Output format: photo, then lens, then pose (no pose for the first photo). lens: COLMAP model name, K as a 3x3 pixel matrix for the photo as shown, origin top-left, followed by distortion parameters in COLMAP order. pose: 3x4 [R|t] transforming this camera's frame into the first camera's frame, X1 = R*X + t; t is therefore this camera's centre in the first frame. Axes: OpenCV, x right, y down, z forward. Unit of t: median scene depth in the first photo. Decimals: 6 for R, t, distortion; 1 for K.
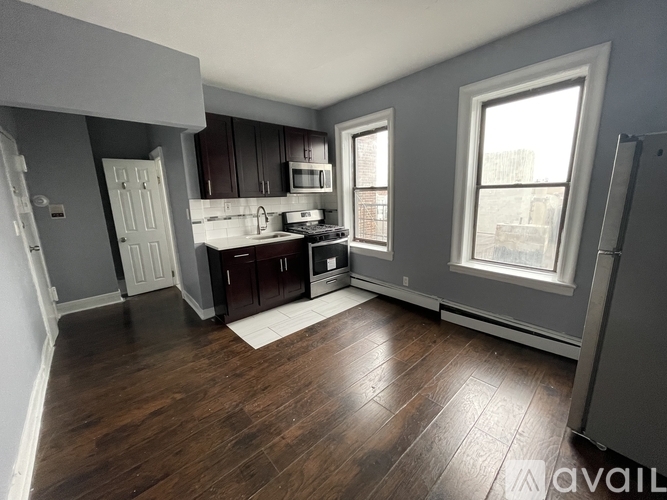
lens RADIAL K [[268.9, 0, 333.2], [0, 268.9, 248.5], [0, 0, 1]] dist [-0.001828, 0.000007]
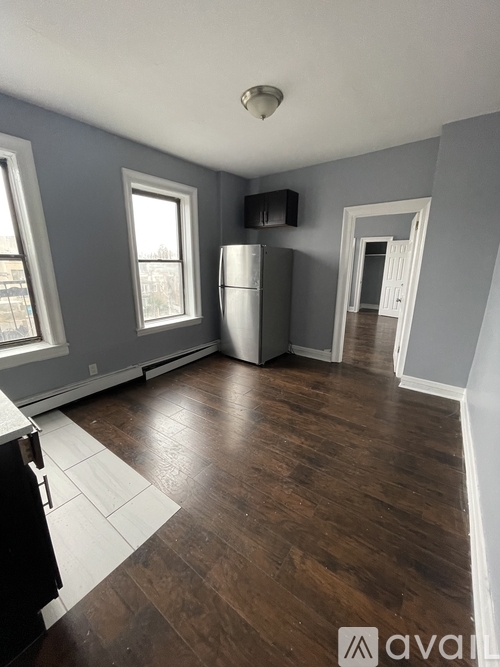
lens RADIAL K [[268.9, 0, 252.6], [0, 268.9, 331.4], [0, 0, 1]] dist [-0.001828, 0.000007]
pose [[-0.201711, -0.222769, 0.953775, -0.767795], [0.190948, 0.946162, 0.261374, -0.147095], [-0.960652, 0.234843, -0.148314, 0.759414]]
